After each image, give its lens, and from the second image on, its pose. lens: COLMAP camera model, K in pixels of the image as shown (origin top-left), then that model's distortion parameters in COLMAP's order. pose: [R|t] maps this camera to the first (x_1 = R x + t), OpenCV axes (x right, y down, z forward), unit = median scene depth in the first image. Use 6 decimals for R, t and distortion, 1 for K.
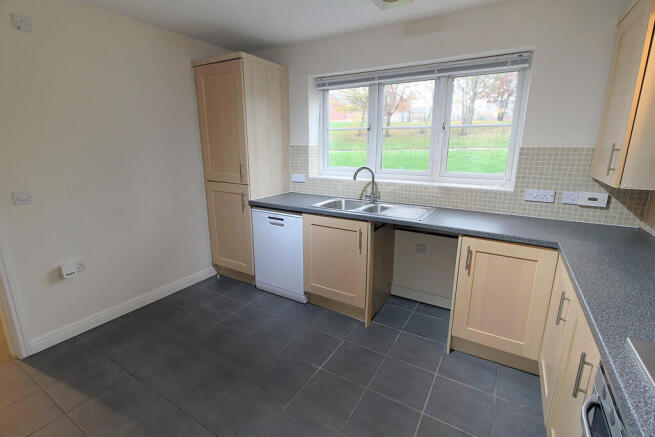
lens RADIAL K [[300.3, 0, 332.2], [0, 300.3, 217.9], [0, 0, 1]] dist [-0.001716, 0.000045]
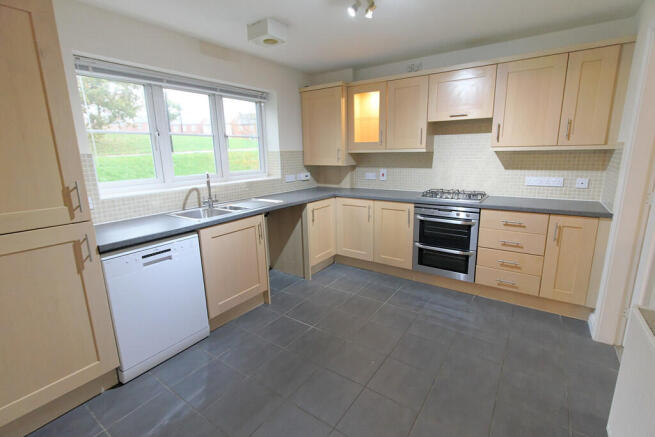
lens RADIAL K [[300.3, 0, 332.8], [0, 300.3, 216.3], [0, 0, 1]] dist [-0.001716, 0.000045]
pose [[0.059954, -0.220147, 0.973622, -0.853660], [0.248646, 0.947926, 0.199026, -0.122388], [-0.966737, 0.230155, 0.111571, 0.498194]]
